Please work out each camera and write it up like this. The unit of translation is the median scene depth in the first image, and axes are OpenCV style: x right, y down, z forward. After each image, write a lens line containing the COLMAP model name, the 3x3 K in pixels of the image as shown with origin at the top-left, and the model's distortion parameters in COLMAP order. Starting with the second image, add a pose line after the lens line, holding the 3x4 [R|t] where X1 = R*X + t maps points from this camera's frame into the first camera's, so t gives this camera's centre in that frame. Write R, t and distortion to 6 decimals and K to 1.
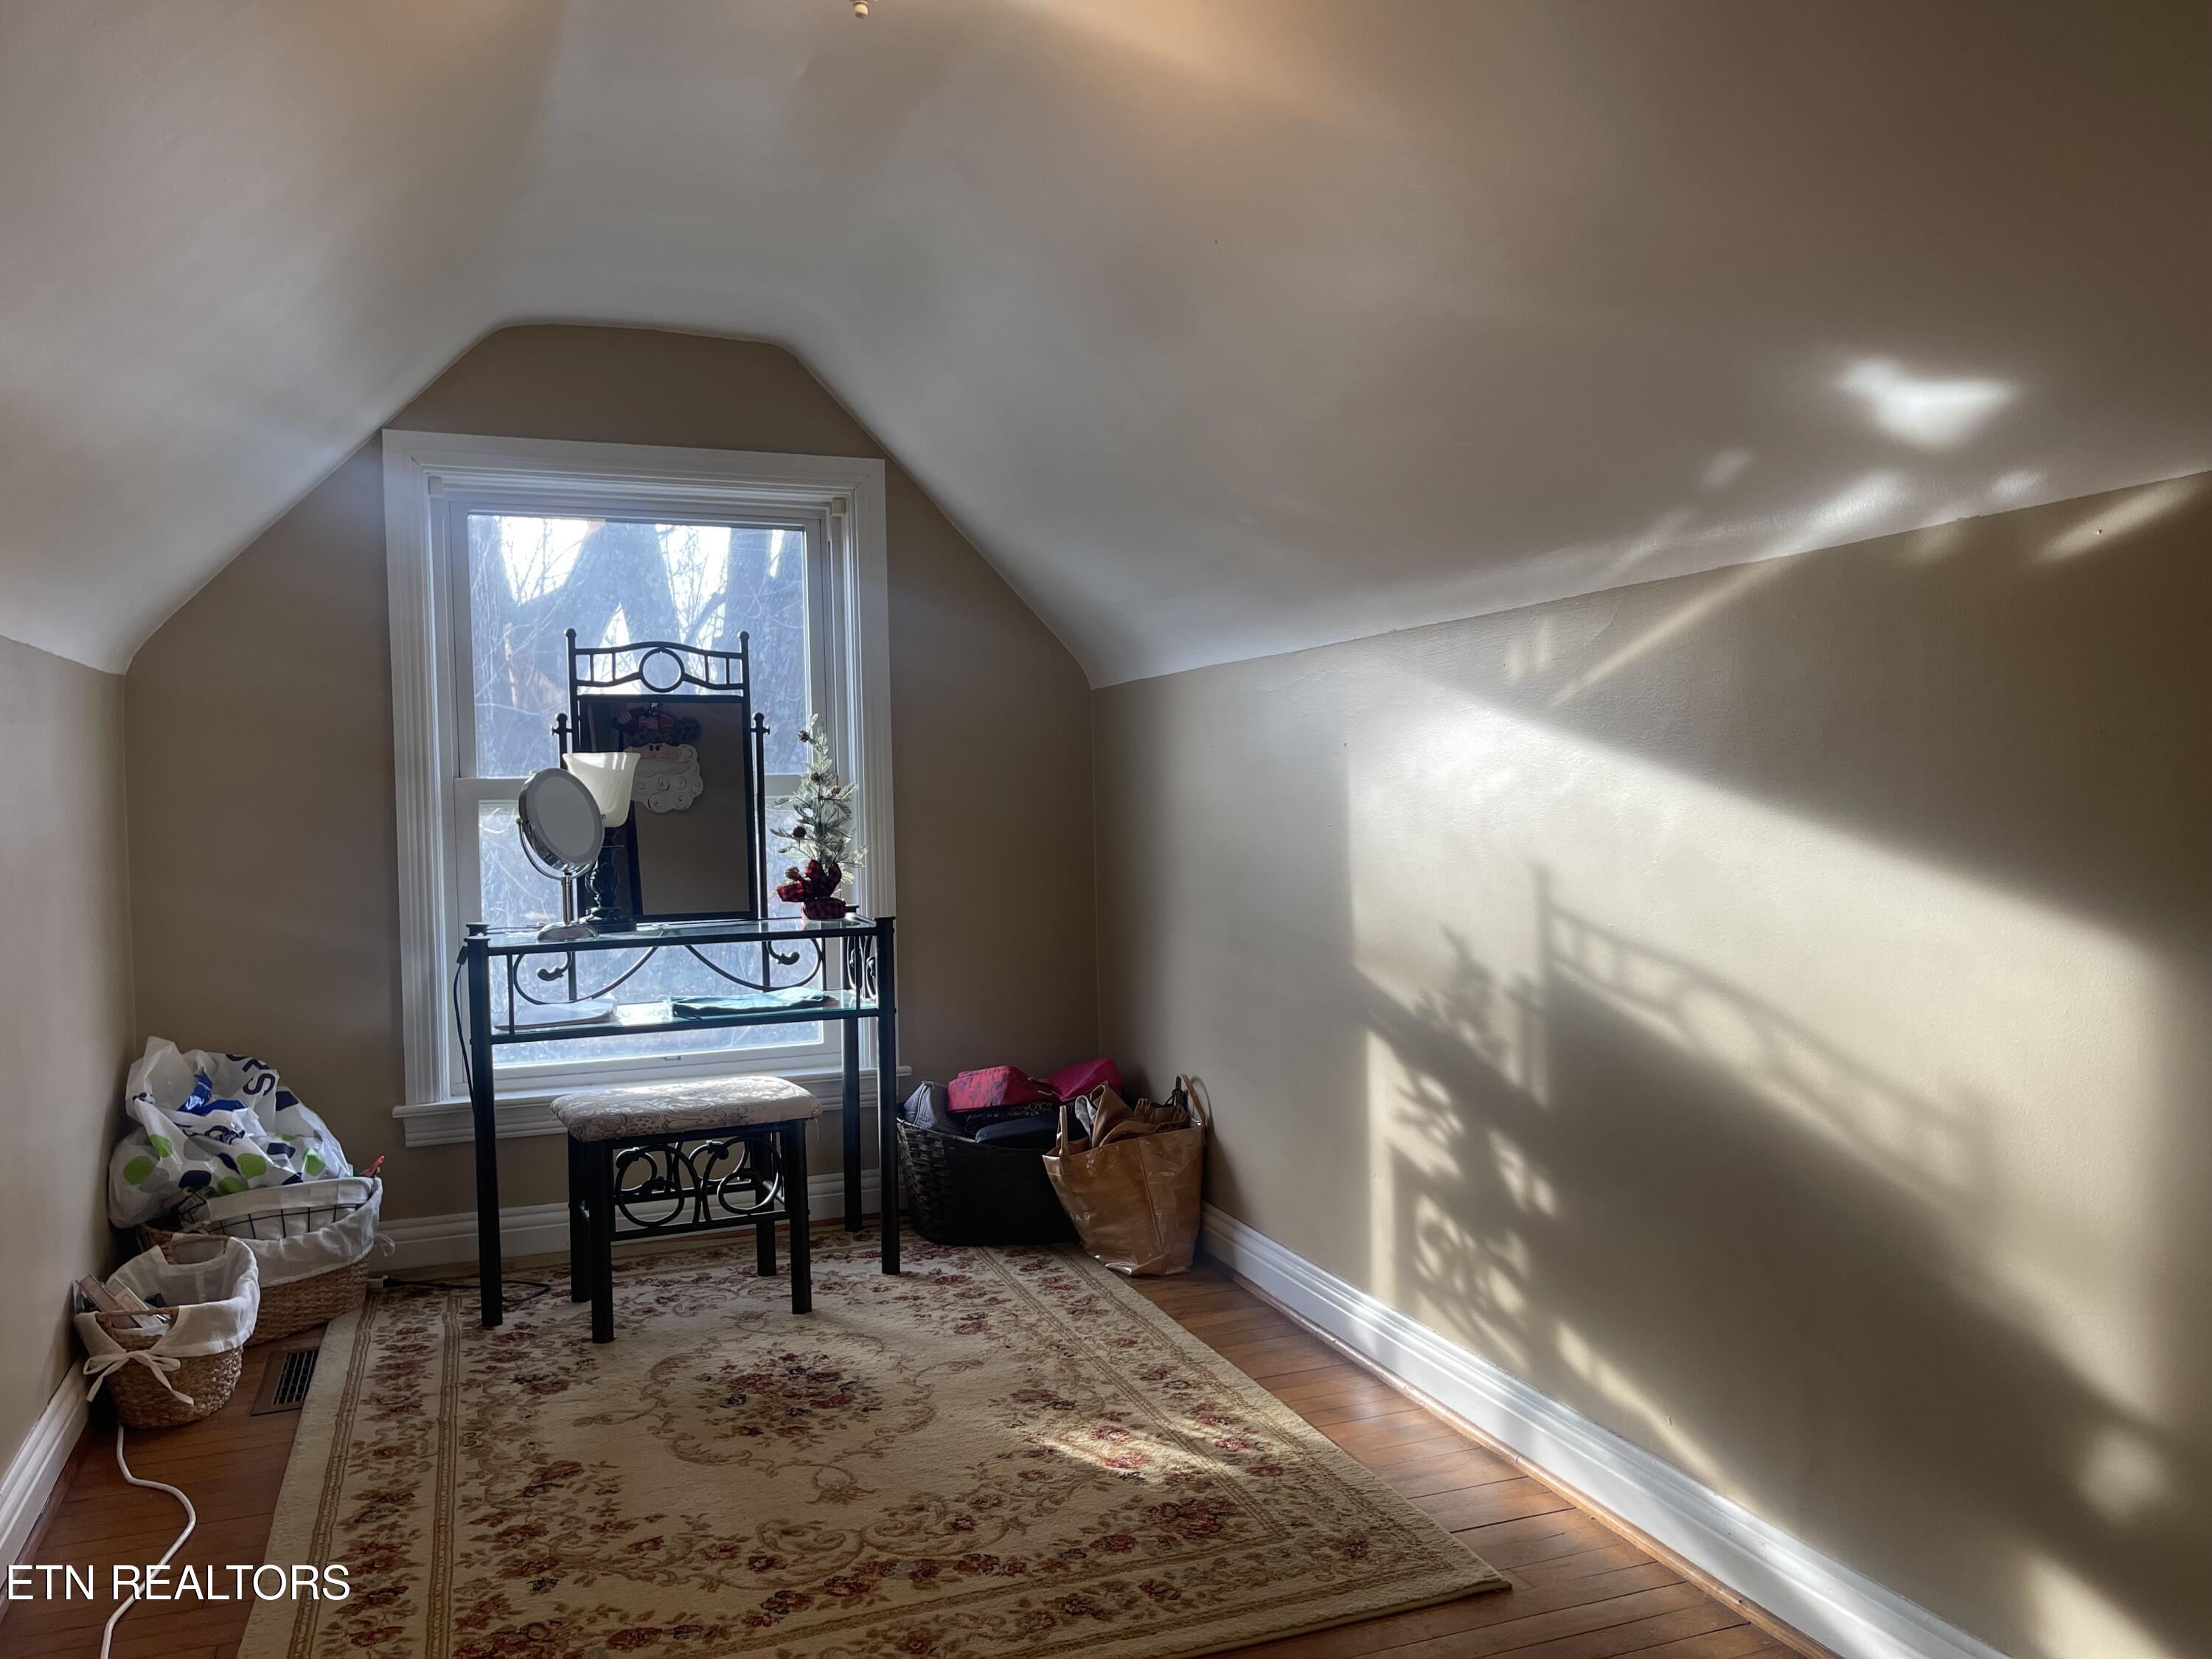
lens RADIAL K [[1667.1, 0, 1105.9], [0, 1667.1, 832.4], [0, 0, 1]] dist [0.067154, -0.086634]
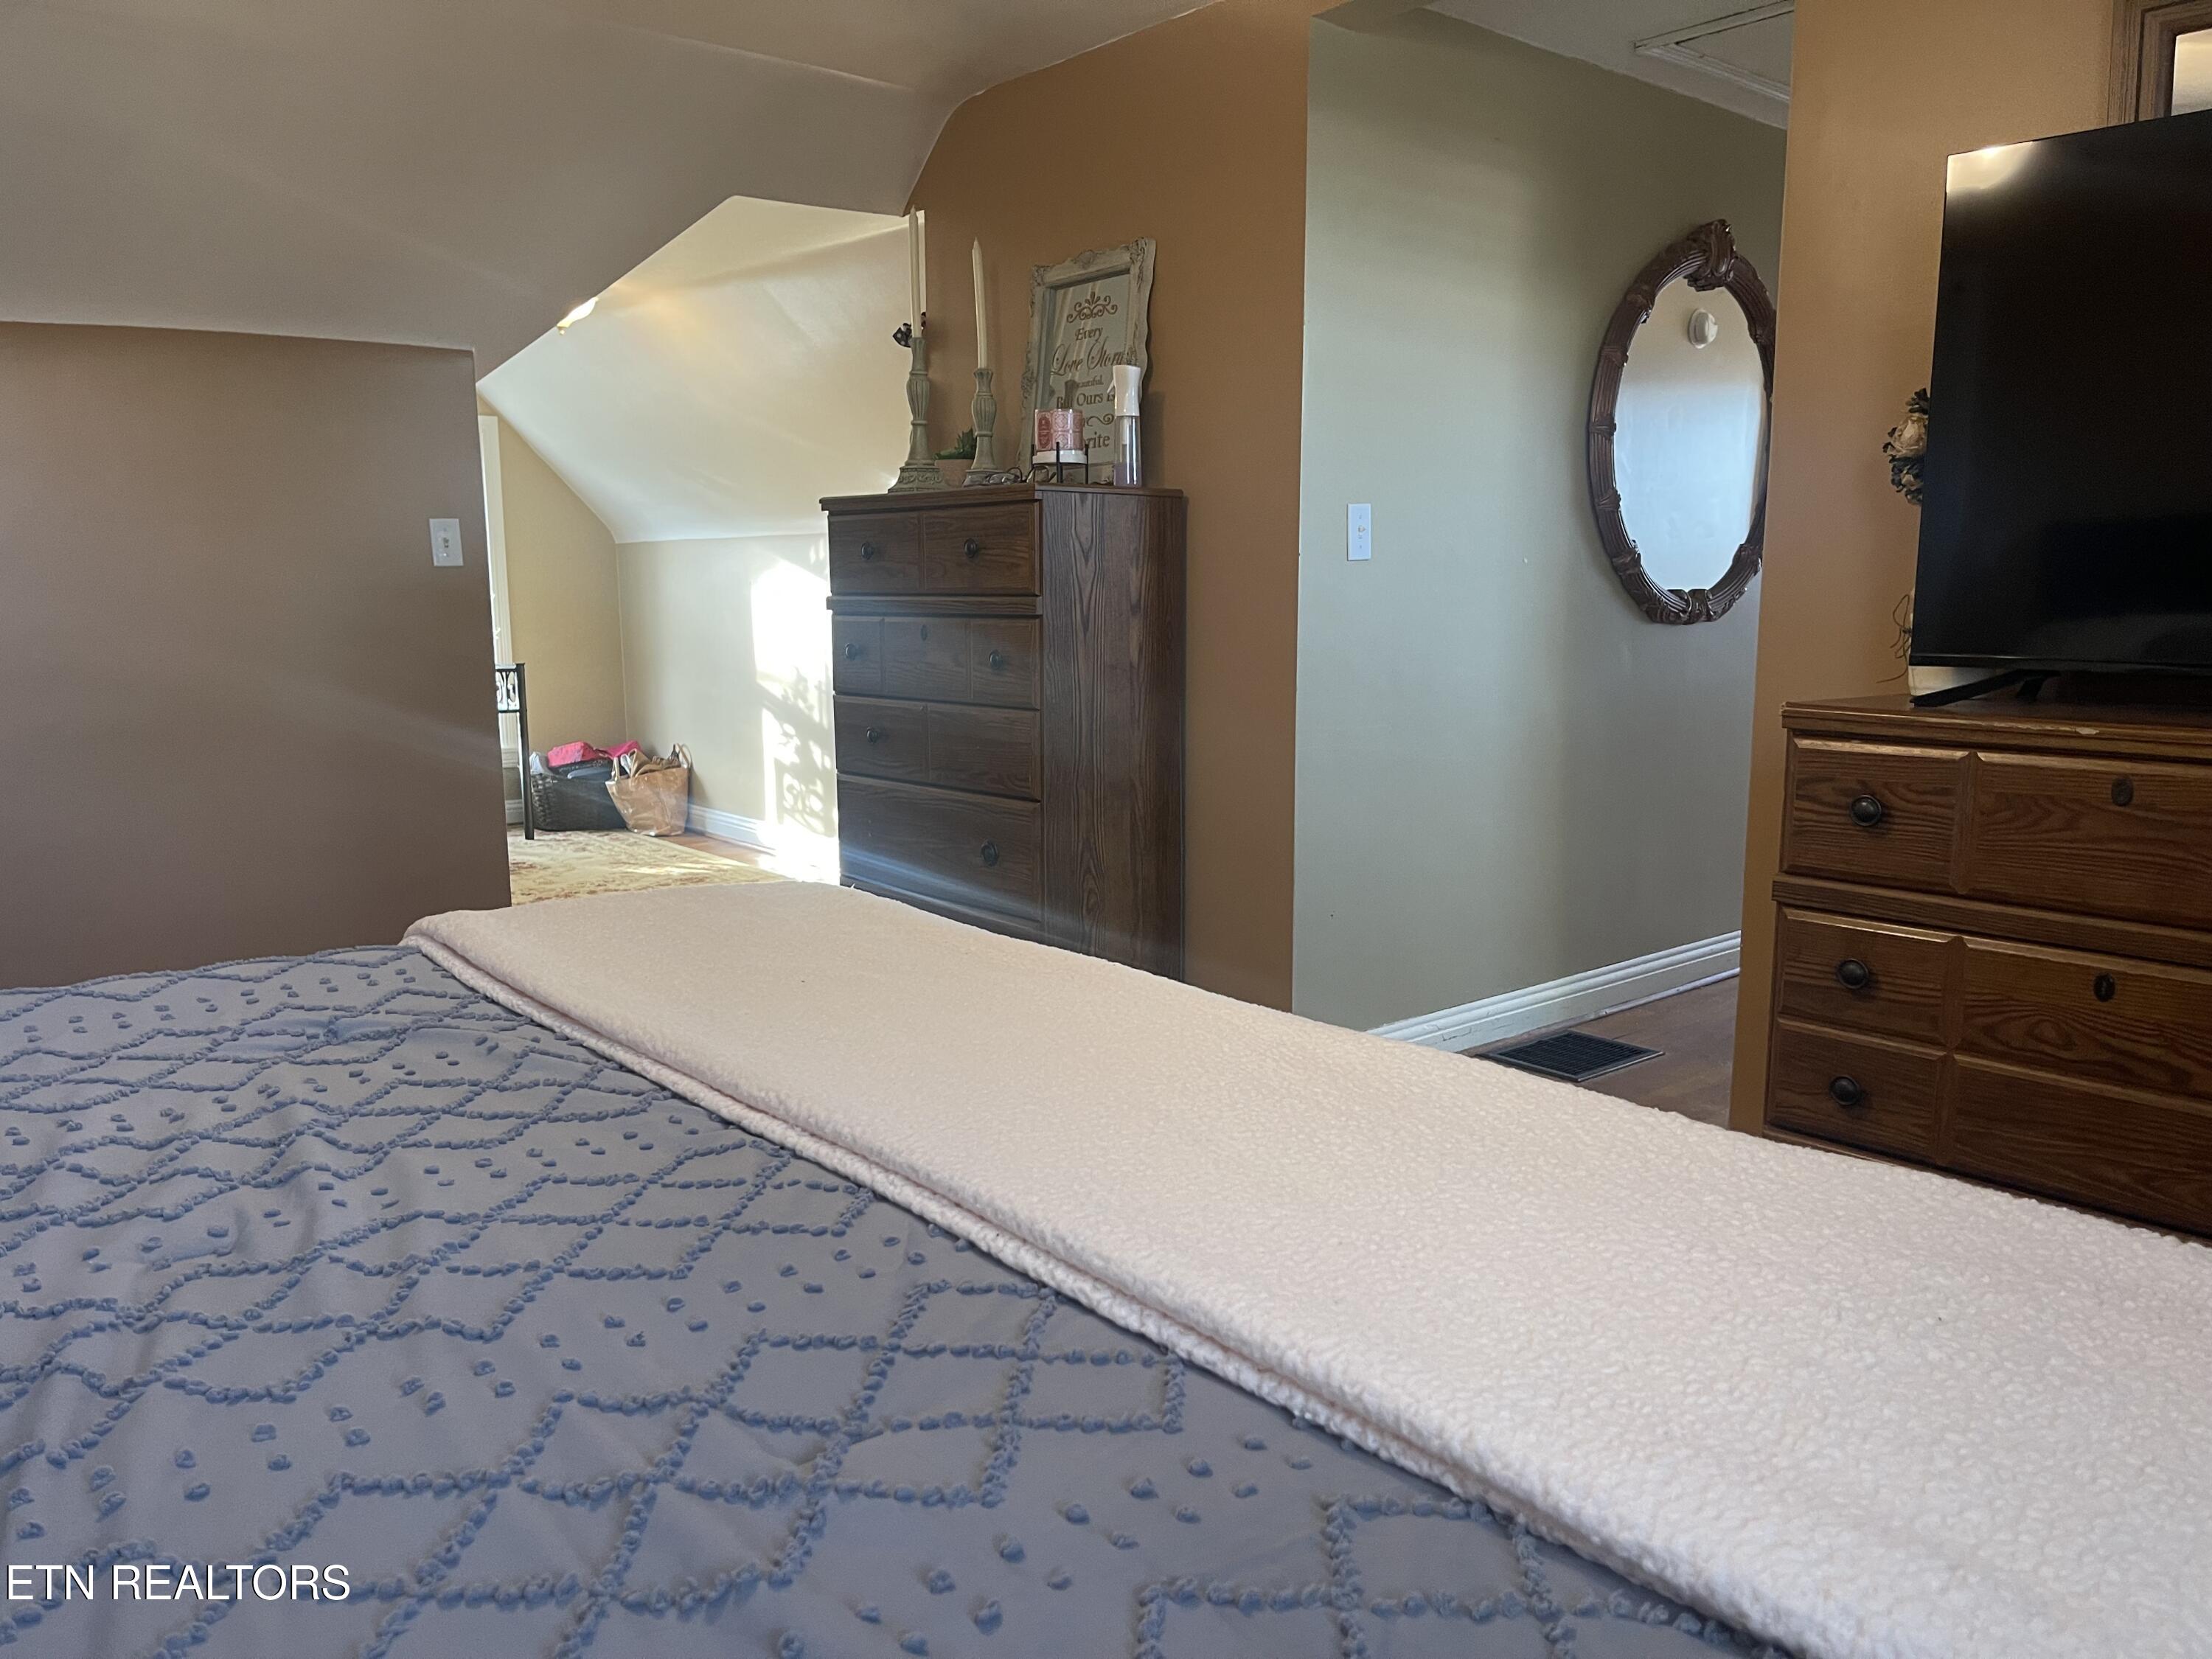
lens RADIAL K [[1667.1, 0, 1112.1], [0, 1667.1, 840.2], [0, 0, 1]] dist [0.067154, -0.086634]
pose [[0.947637, -0.033116, 0.317629, -0.130144], [-0.006655, 0.992345, 0.123317, 0.011114], [-0.319281, -0.118973, 0.940162, -1.391971]]
